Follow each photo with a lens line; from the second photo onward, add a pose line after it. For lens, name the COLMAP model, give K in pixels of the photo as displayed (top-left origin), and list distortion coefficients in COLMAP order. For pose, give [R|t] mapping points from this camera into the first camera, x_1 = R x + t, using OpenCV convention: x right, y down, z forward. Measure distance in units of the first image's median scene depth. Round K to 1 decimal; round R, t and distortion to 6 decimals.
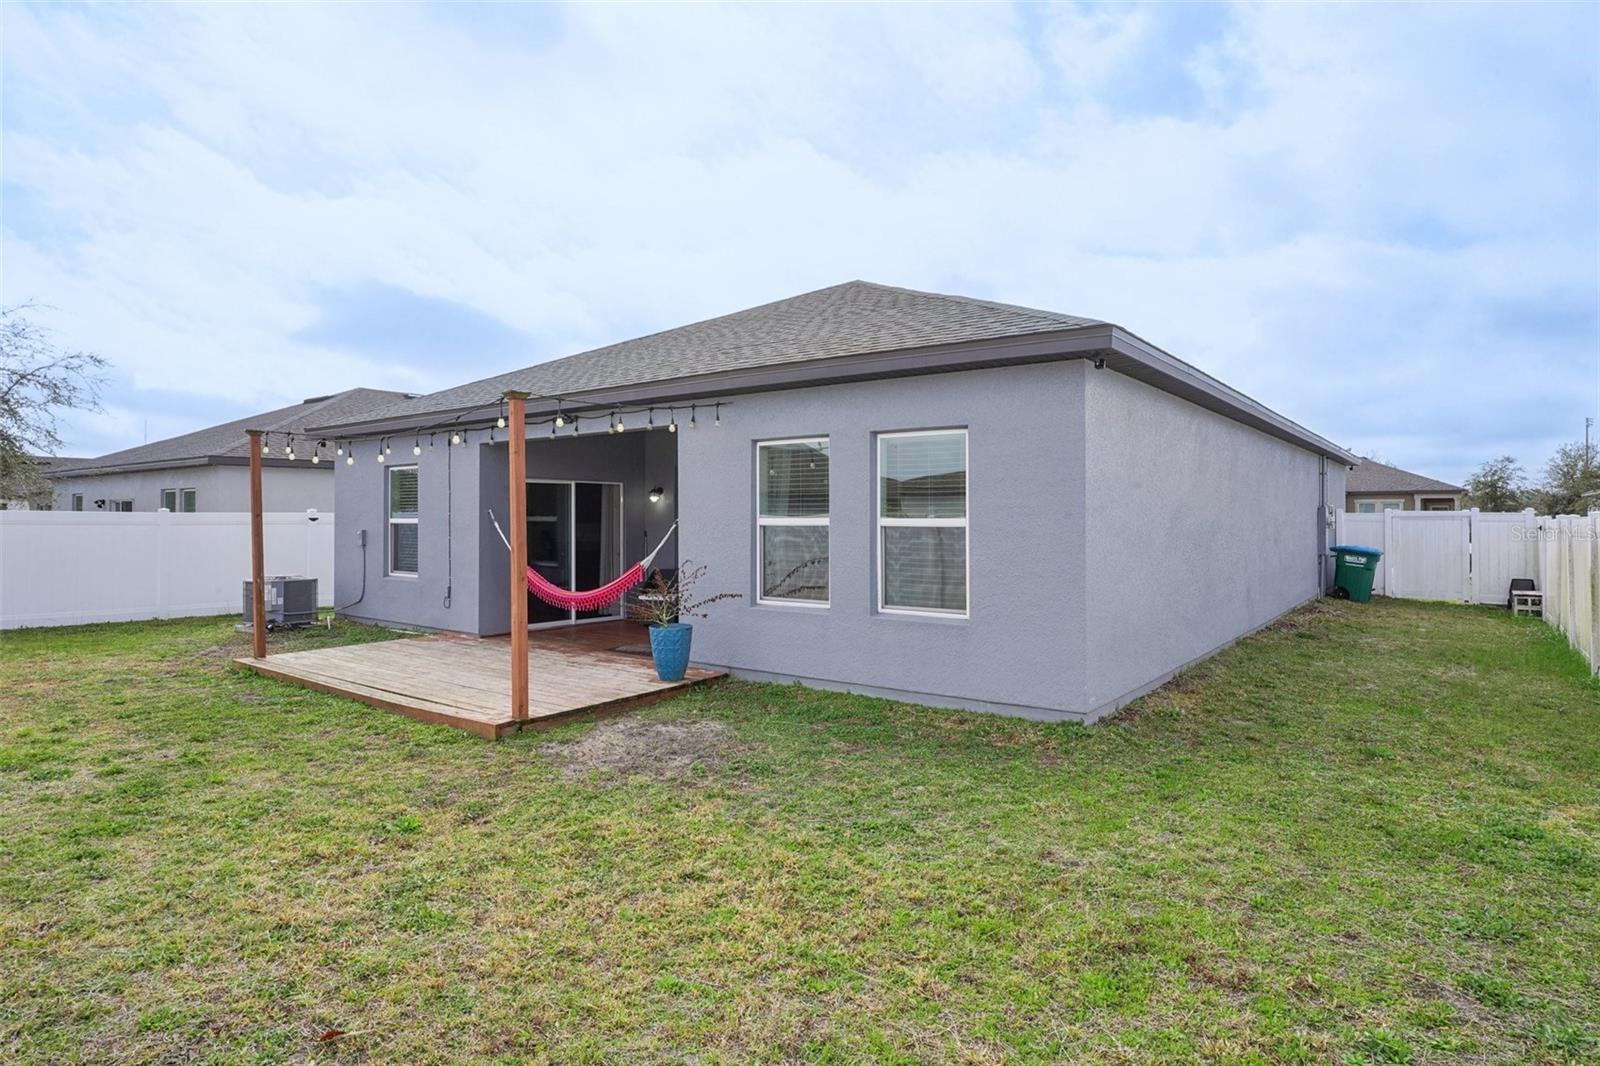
lens RADIAL K [[880.1, 0, 800.6], [0, 880.1, 535.6], [0, 0, 1]] dist [-0.002819, -0.000097]
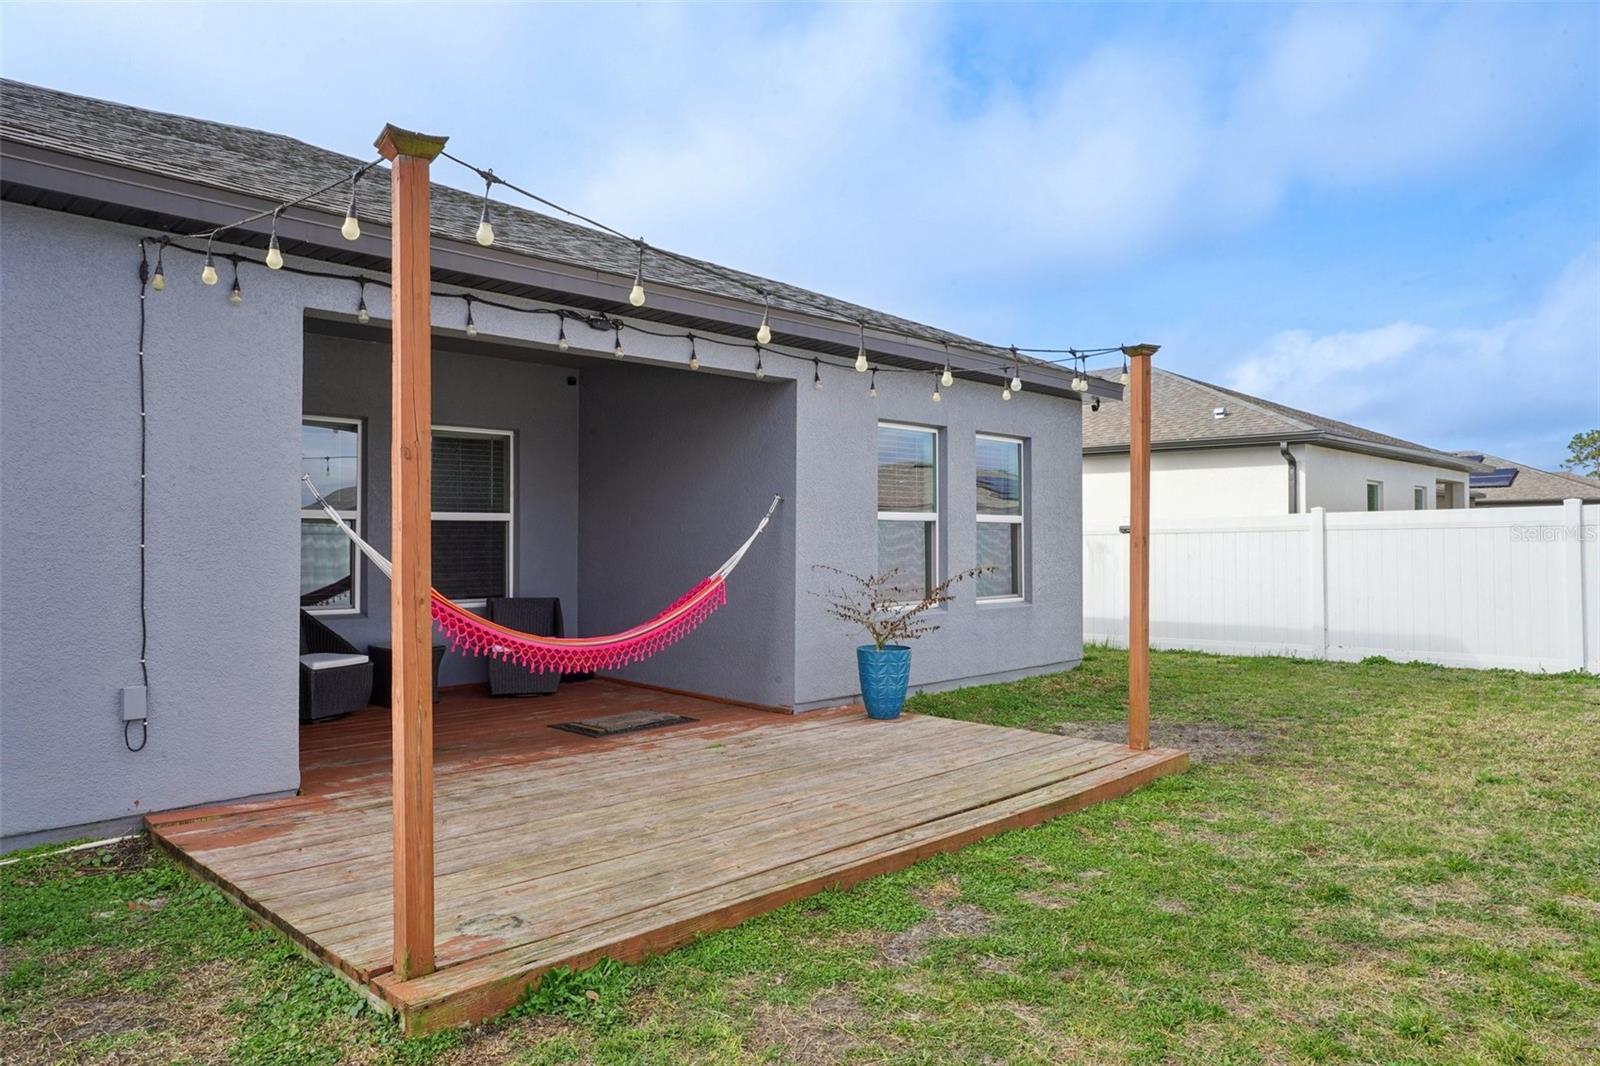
lens RADIAL K [[1044.0, 0, 803.1], [0, 1044.0, 528.4], [0, 0, 1]] dist [-0.000385, -0.000323]
pose [[0.128422, -0.000500, 0.991720, -0.926998], [0.009054, 0.999959, -0.000669, -0.003026], [-0.991678, 0.009065, 0.128421, 0.830518]]
